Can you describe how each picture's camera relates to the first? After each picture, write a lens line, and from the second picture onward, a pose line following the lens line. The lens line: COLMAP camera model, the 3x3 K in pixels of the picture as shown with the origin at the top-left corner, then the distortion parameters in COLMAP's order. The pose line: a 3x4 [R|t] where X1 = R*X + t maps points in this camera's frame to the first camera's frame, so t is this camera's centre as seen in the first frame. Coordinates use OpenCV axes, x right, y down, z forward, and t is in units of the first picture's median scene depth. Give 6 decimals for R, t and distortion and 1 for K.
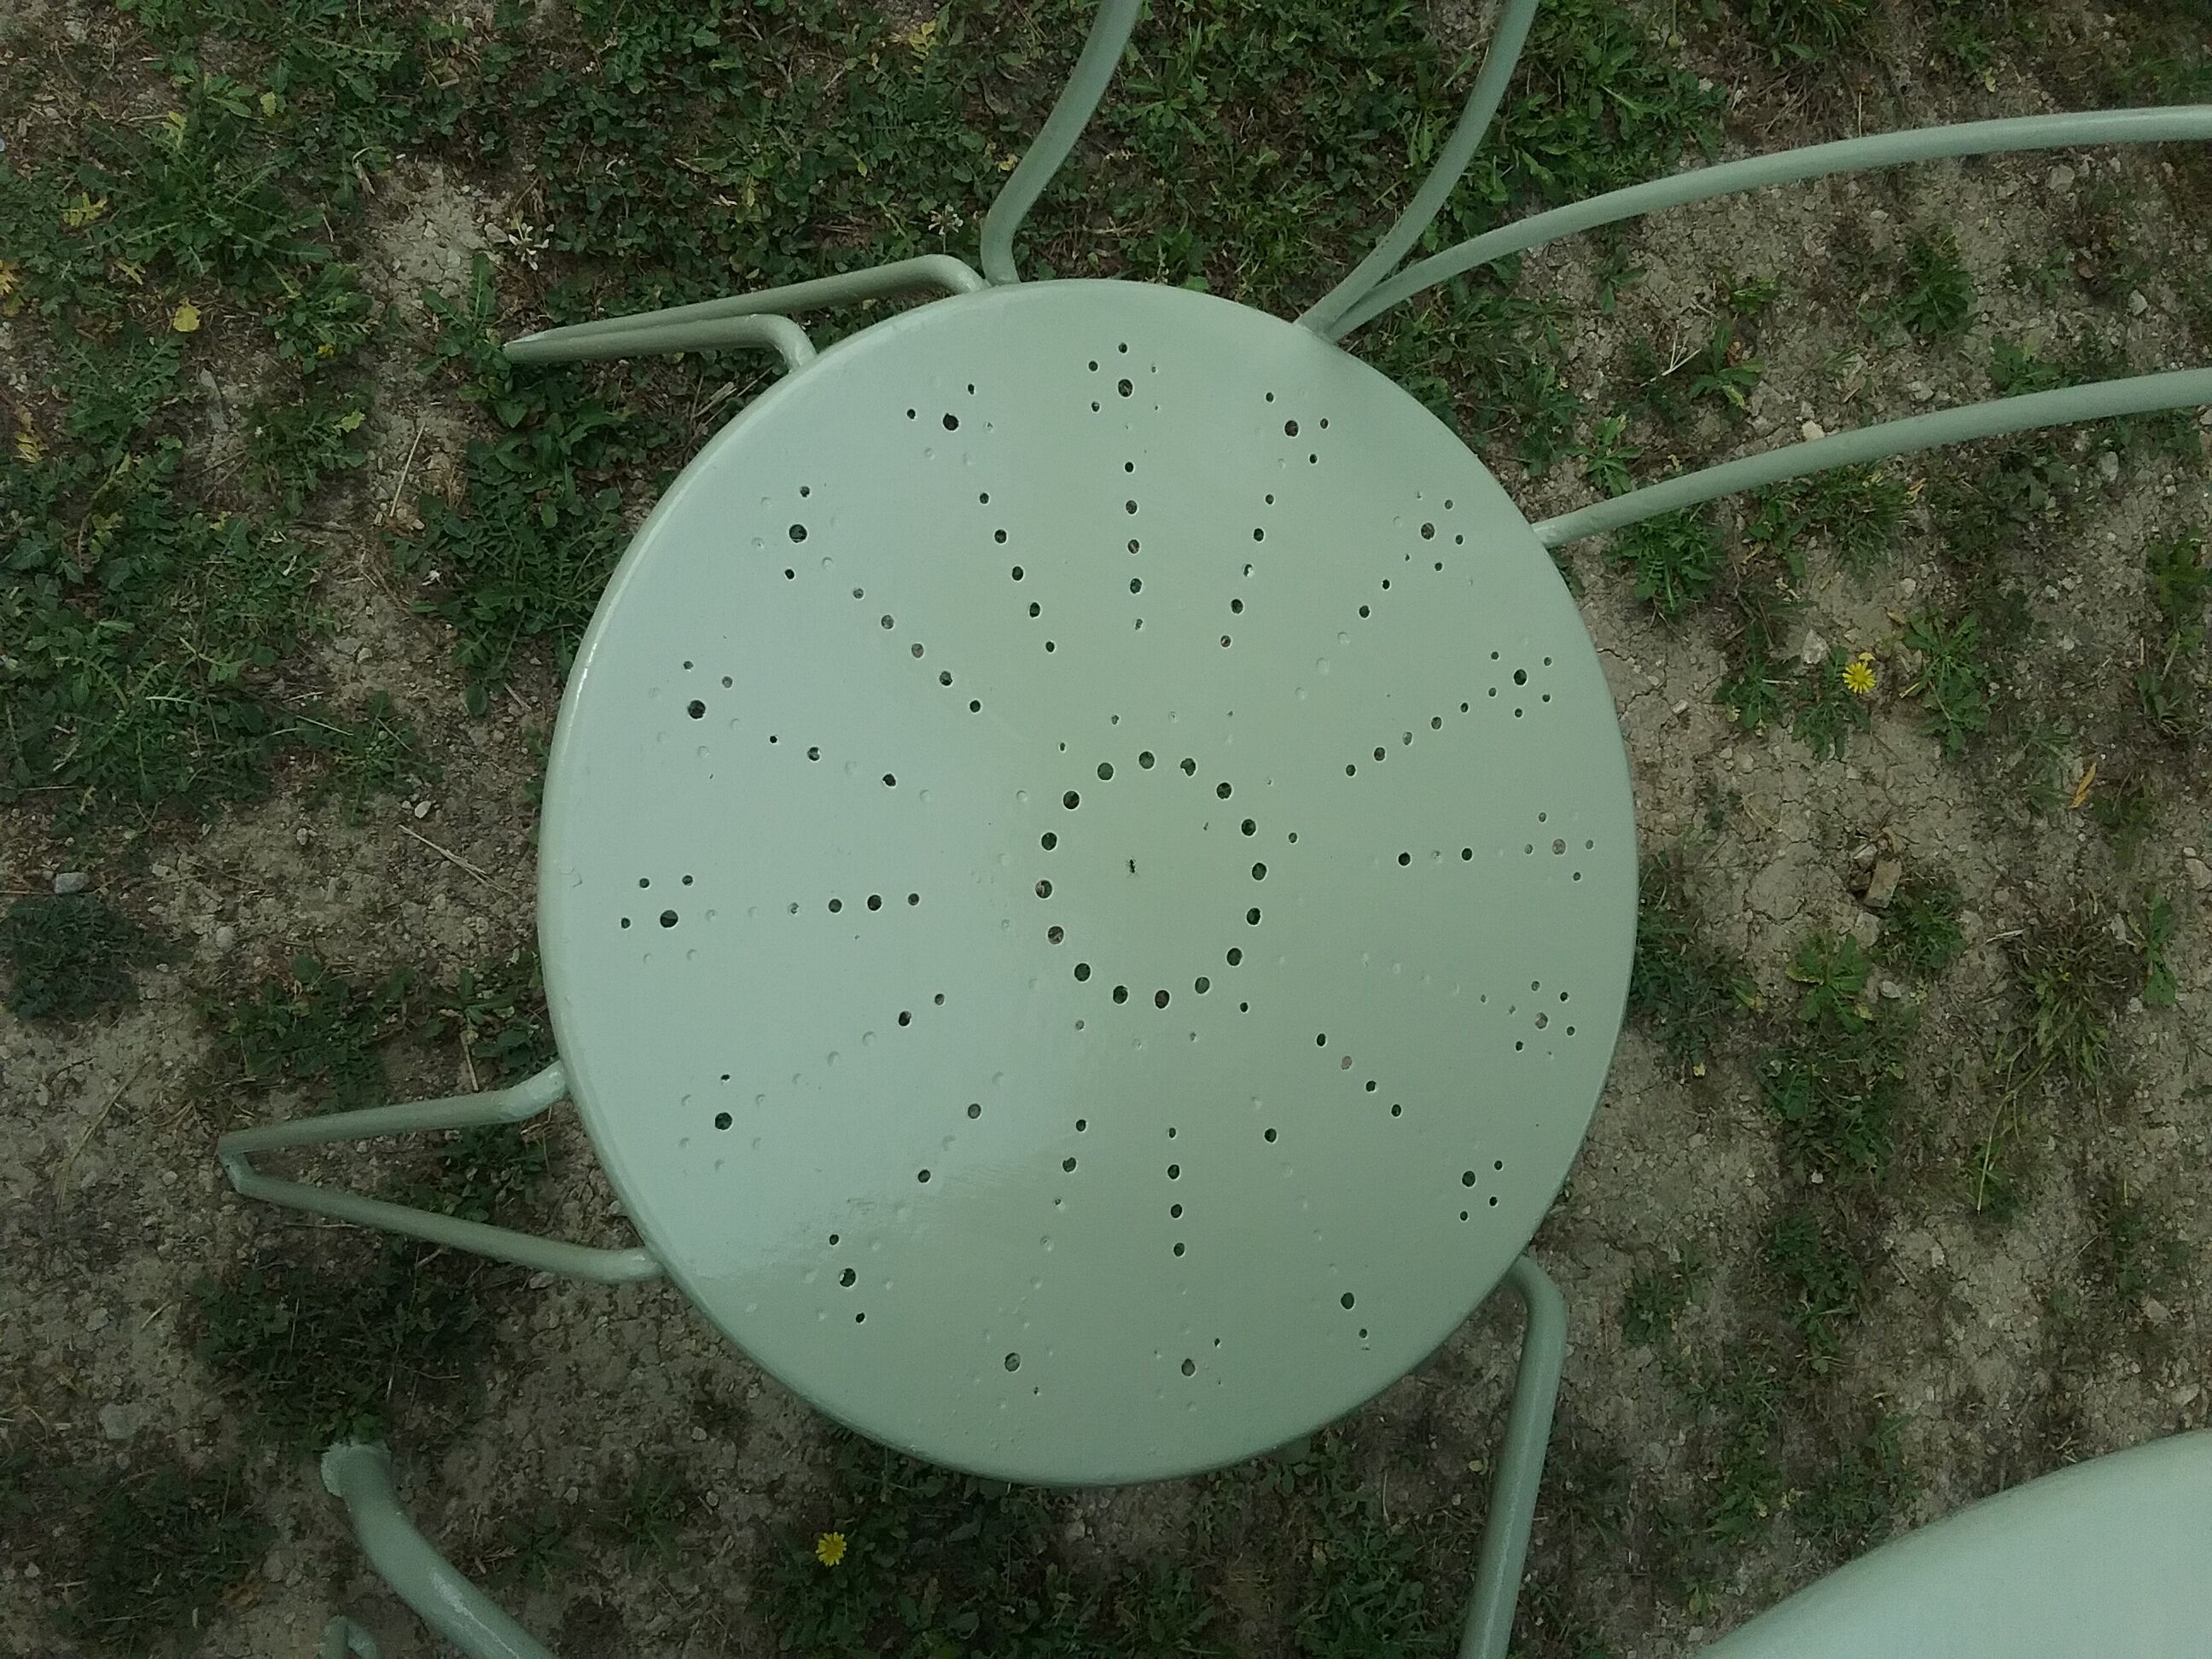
lens RADIAL K [[2077.2, 0, 1106.0], [0, 2077.2, 829.5], [0, 0, 1]] dist [0.098866, -0.188516]
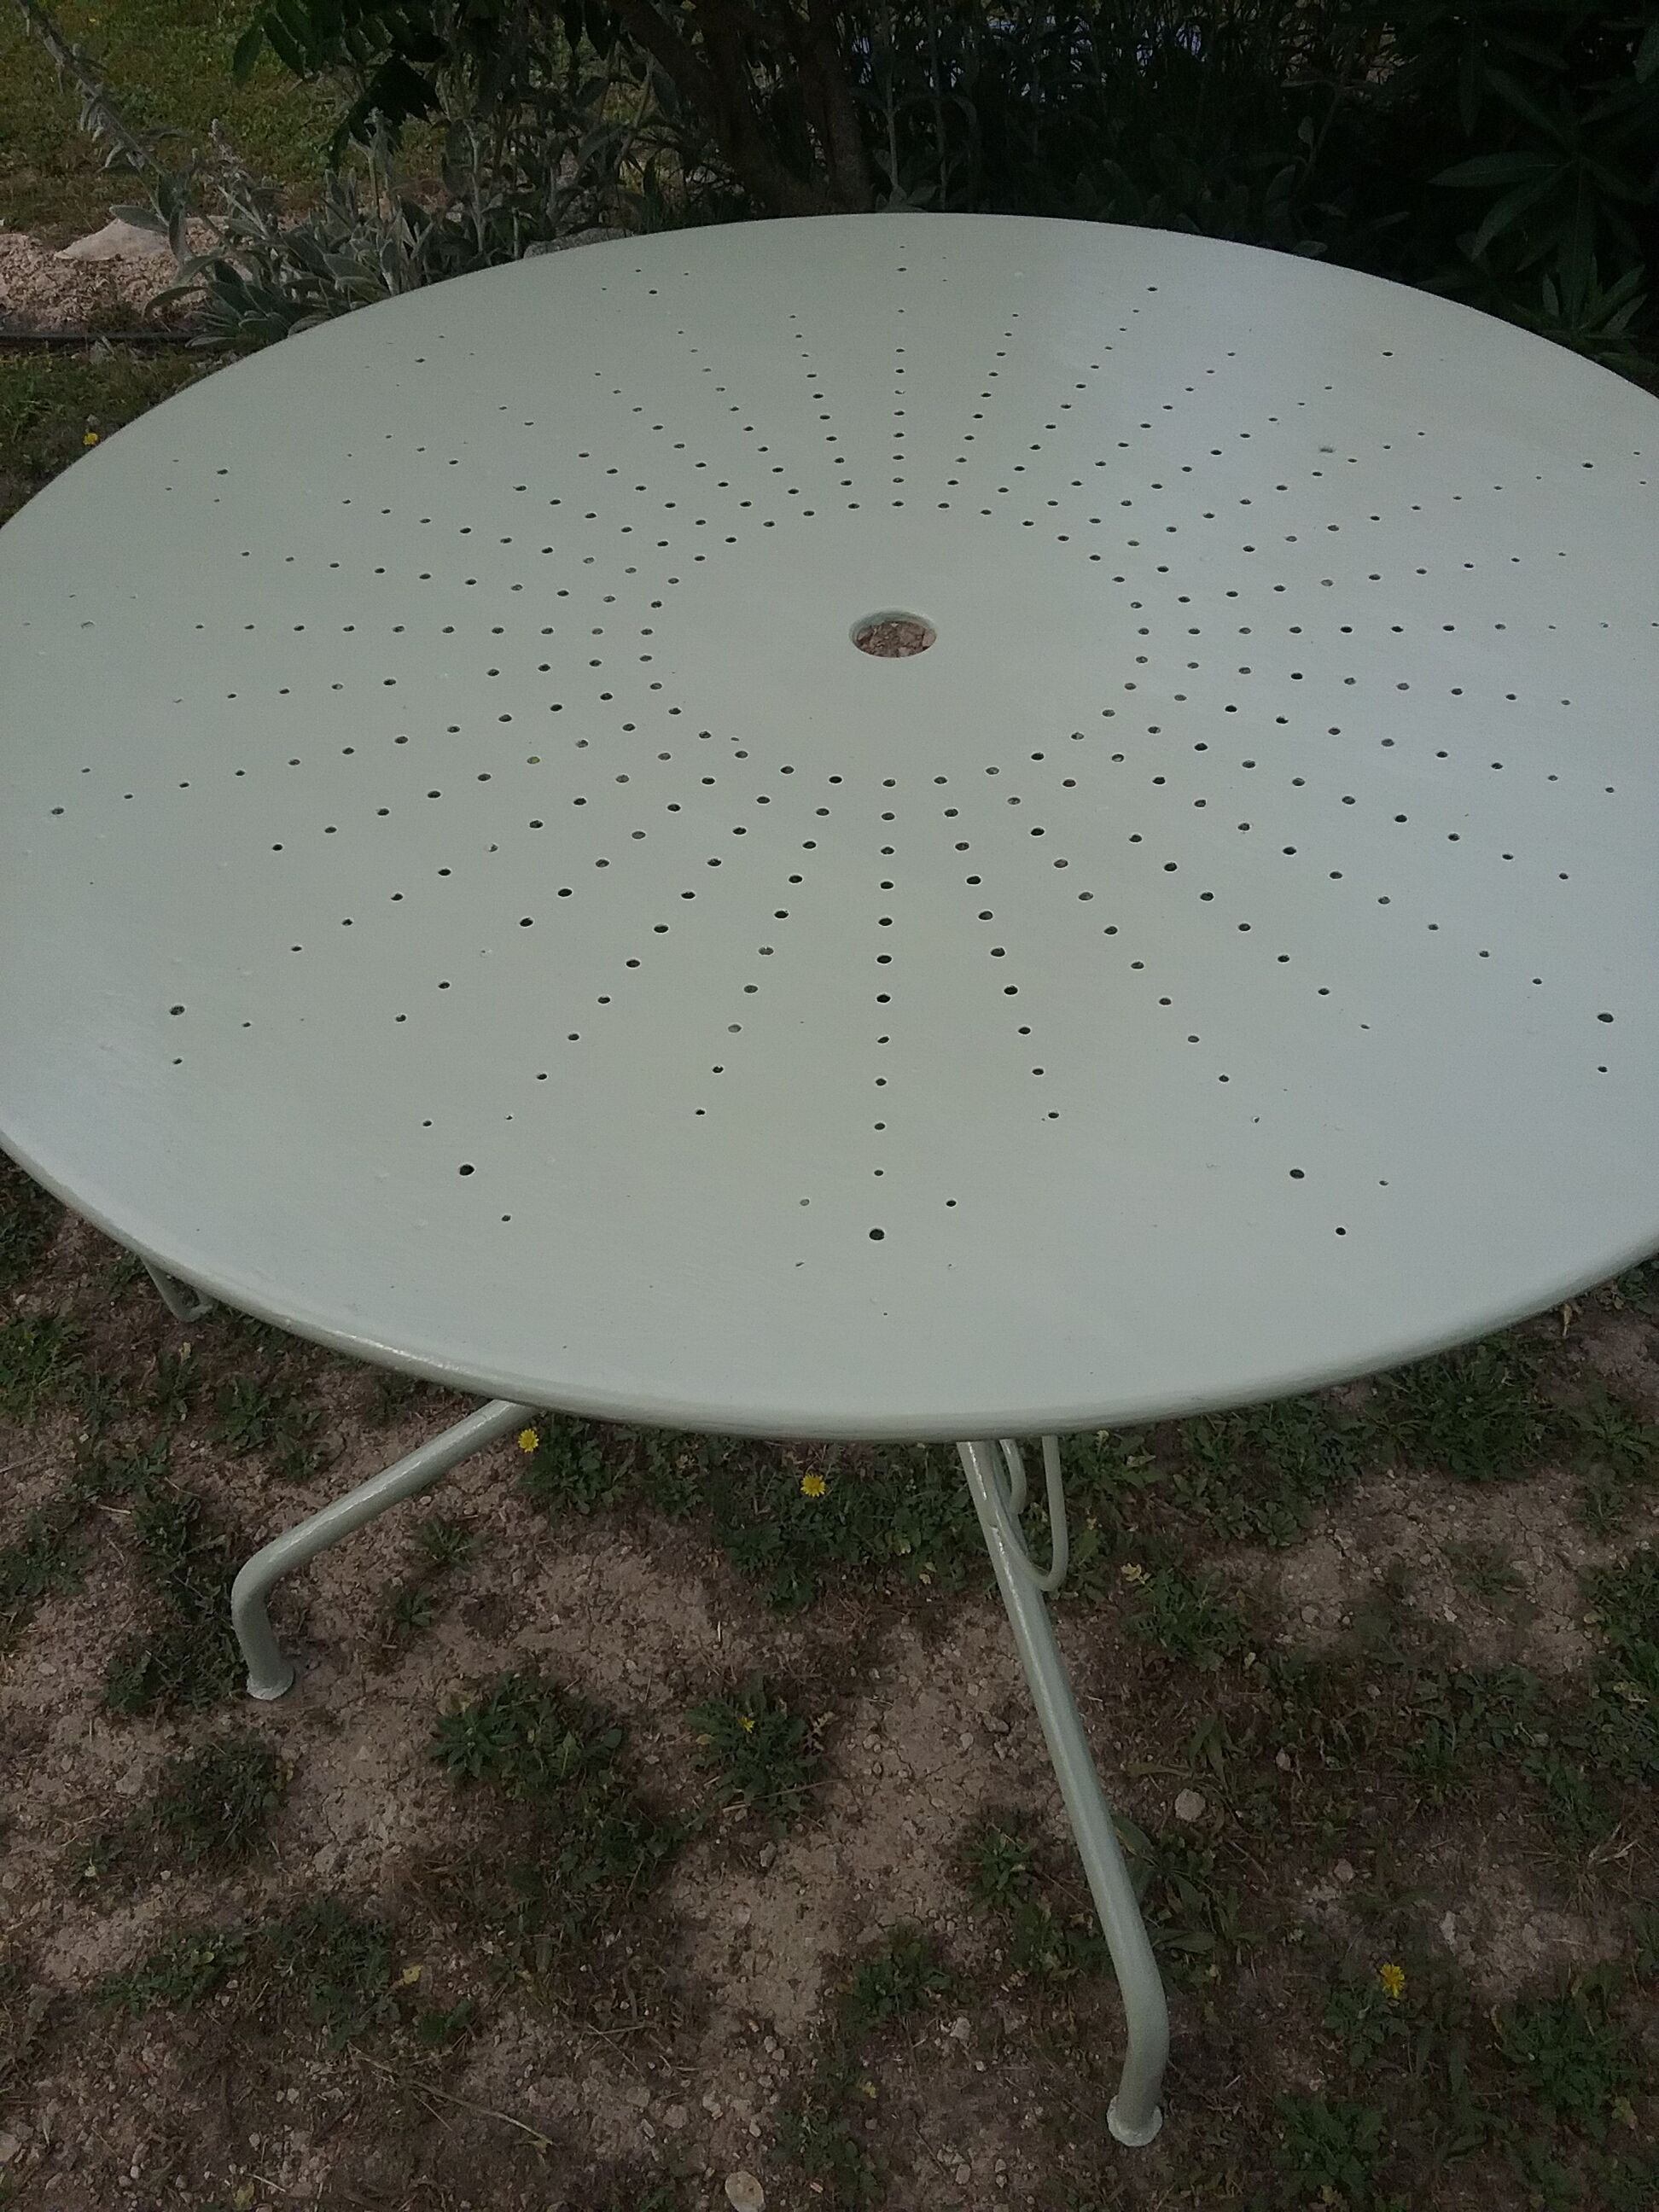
lens RADIAL K [[2077.2, 0, 848.8], [0, 2077.2, 1102.7], [0, 0, 1]] dist [0.098866, -0.188516]
pose [[0.418704, -0.875826, 0.240033, -0.139666], [0.877291, 0.321814, -0.356084, 0.755847], [0.234622, 0.359672, 0.903100, -0.251600]]
